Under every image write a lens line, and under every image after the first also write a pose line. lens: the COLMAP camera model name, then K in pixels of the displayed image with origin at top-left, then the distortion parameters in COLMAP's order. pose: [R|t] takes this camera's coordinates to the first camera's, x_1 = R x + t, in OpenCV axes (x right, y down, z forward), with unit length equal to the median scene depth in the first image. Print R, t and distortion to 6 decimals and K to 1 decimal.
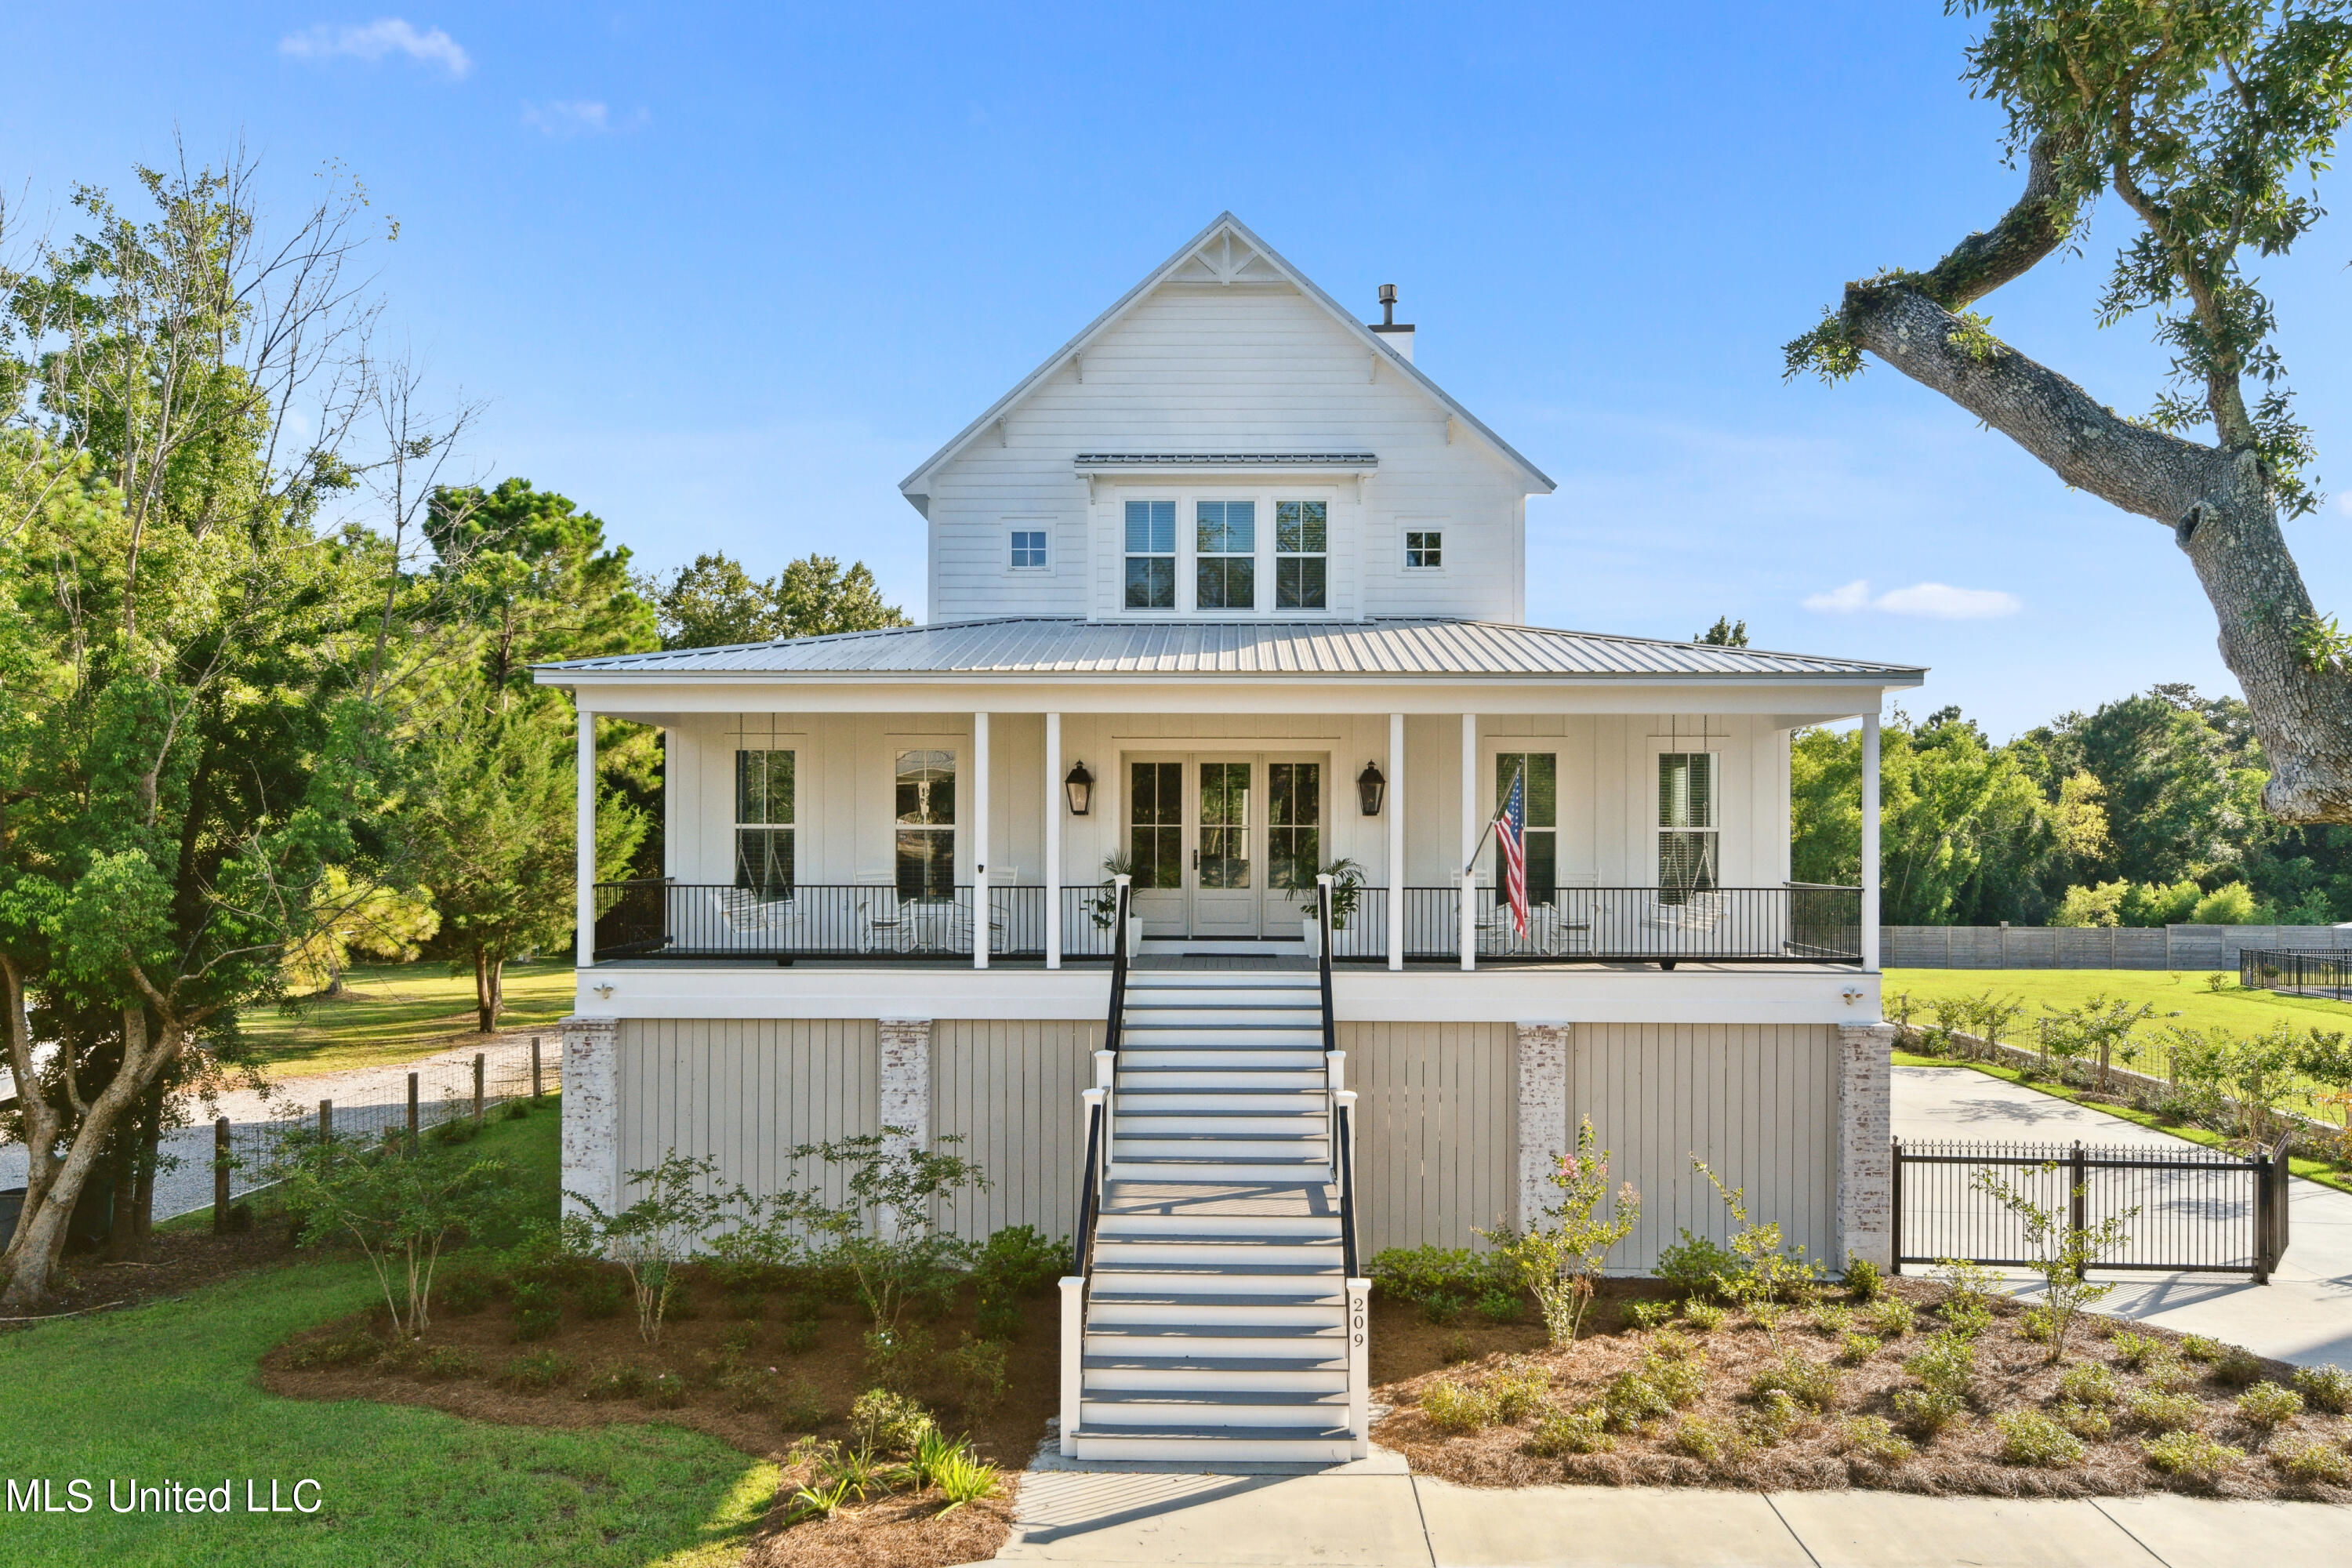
lens RADIAL K [[1642.5, 0, 1169.0], [0, 1642.5, 797.3], [0, 0, 1]] dist [-0.001824, -0.002054]
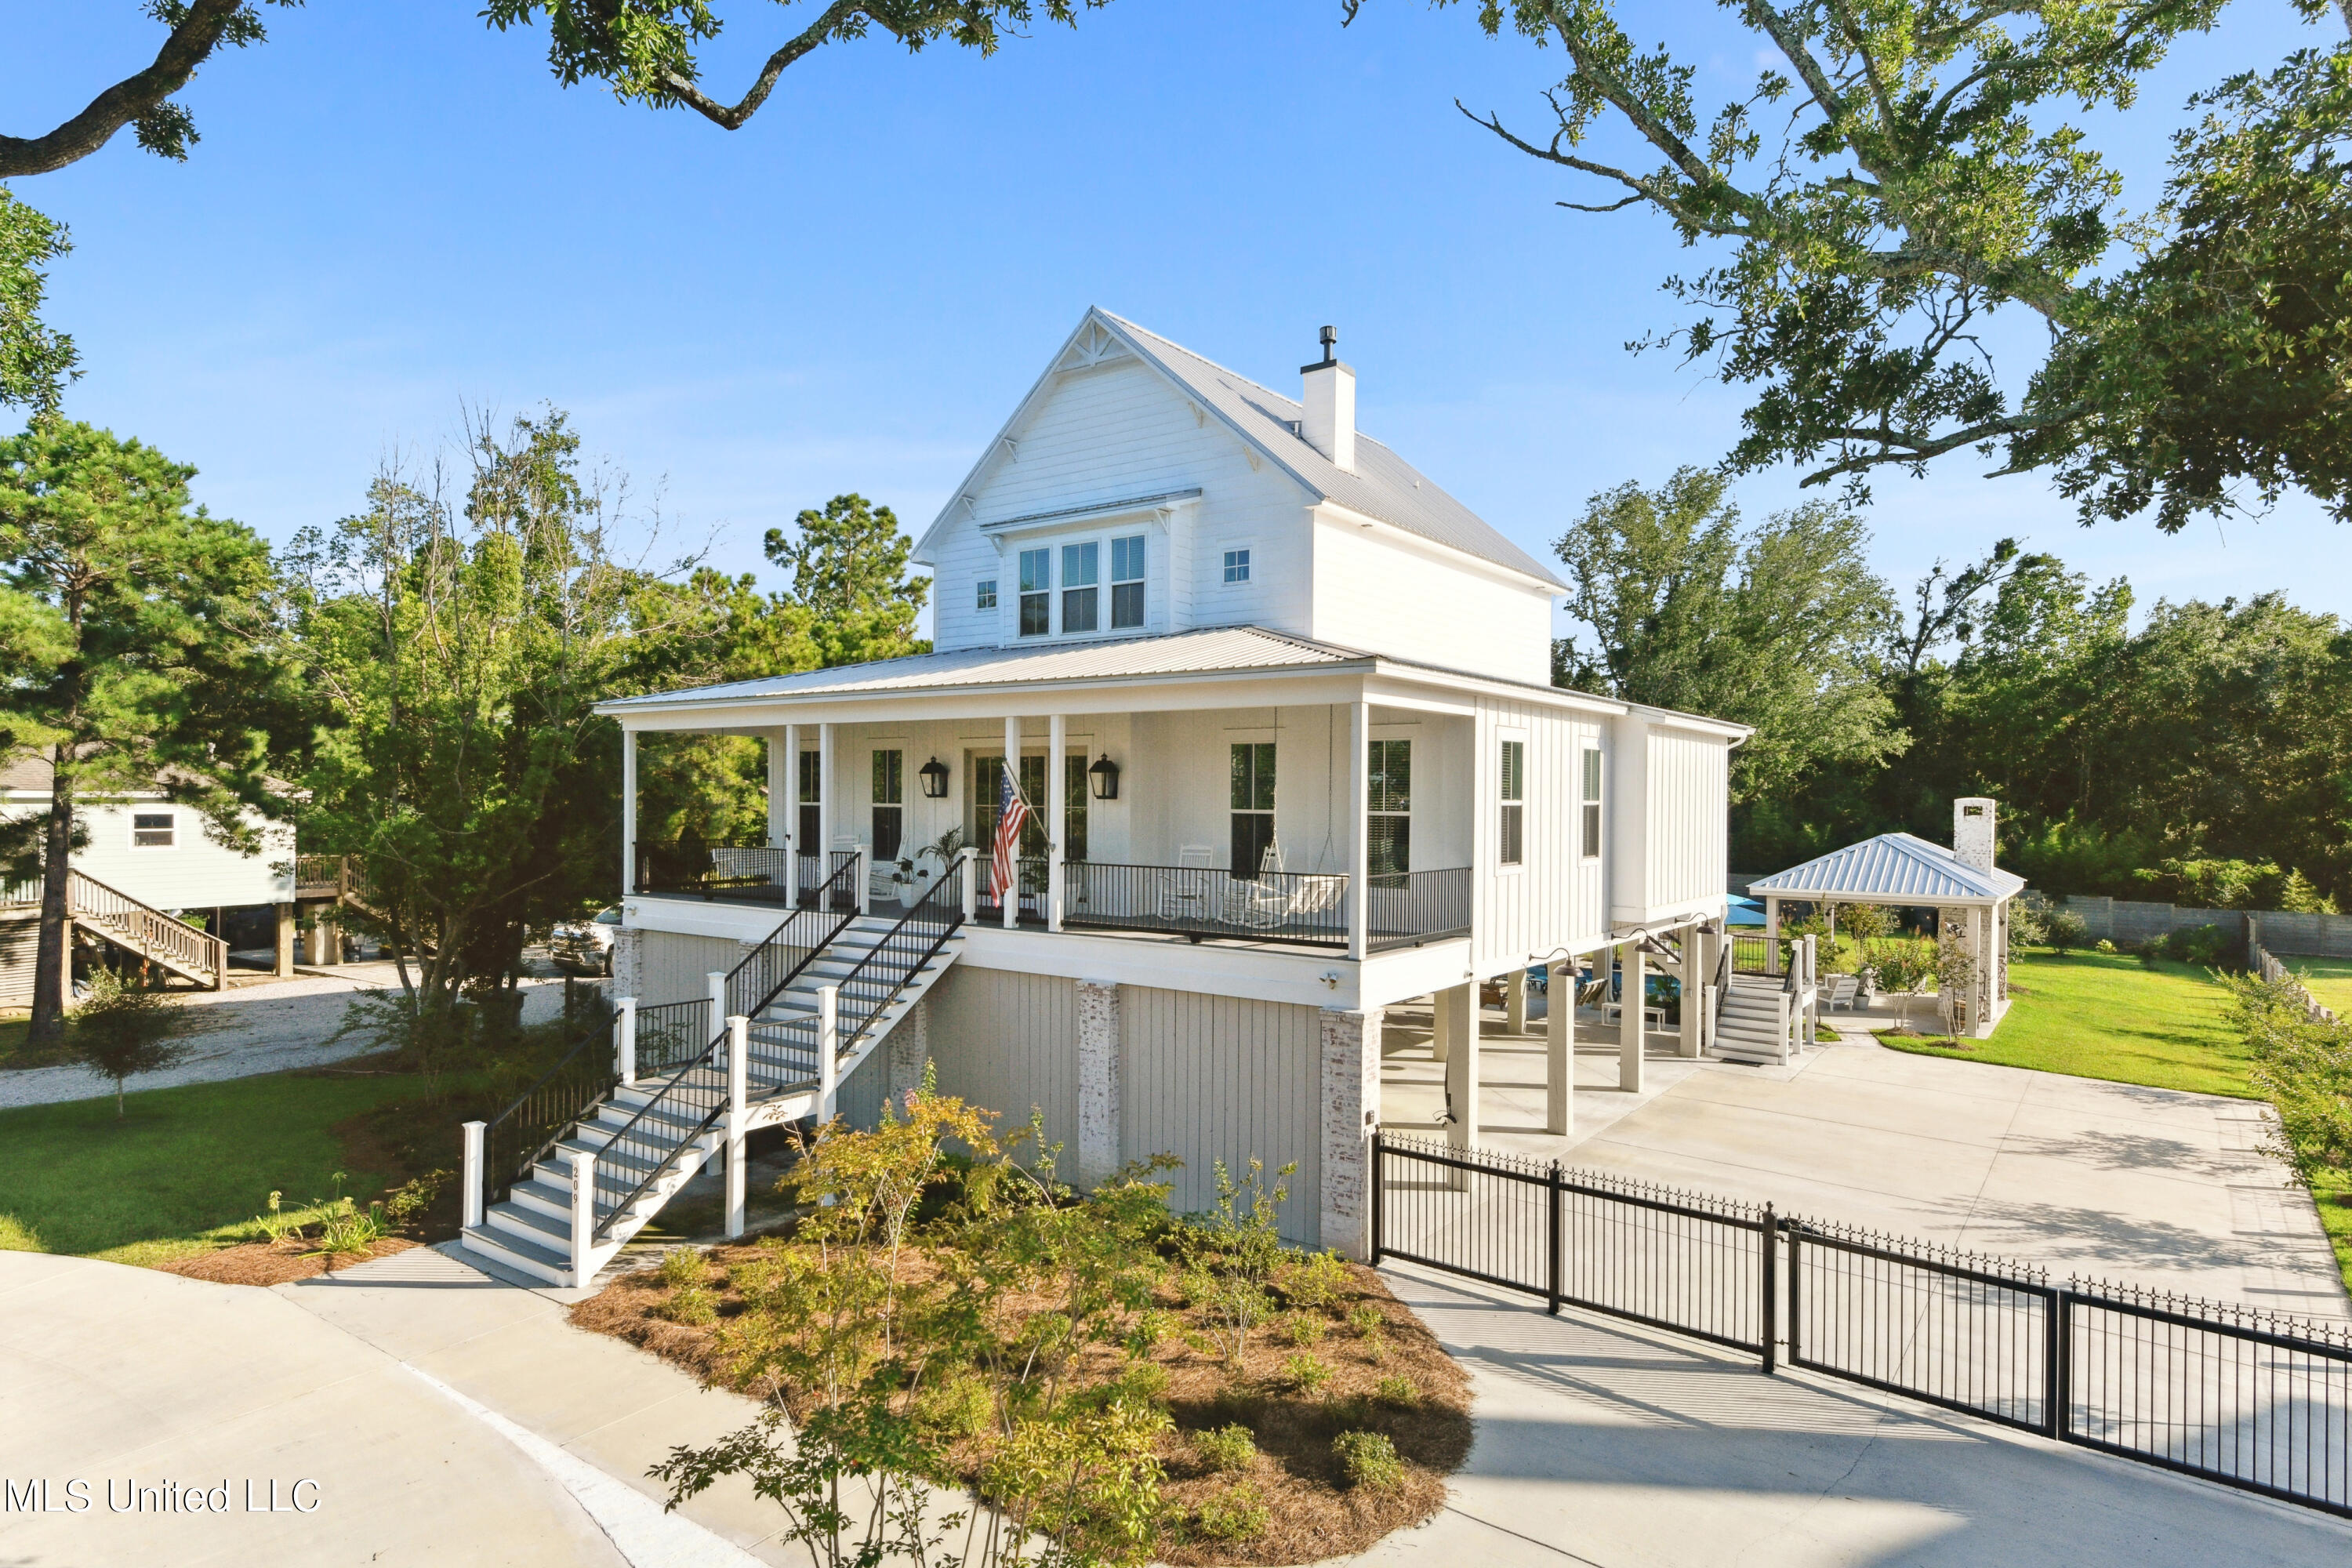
lens RADIAL K [[1310.0, 0, 1183.5], [0, 1310.0, 781.1], [0, 0, 1]] dist [0.023384, -0.003128]
pose [[0.822736, -0.006028, -0.568392, 0.697962], [0.008723, 0.999960, 0.002021, -0.003602], [0.568357, -0.006620, 0.822756, 0.246964]]
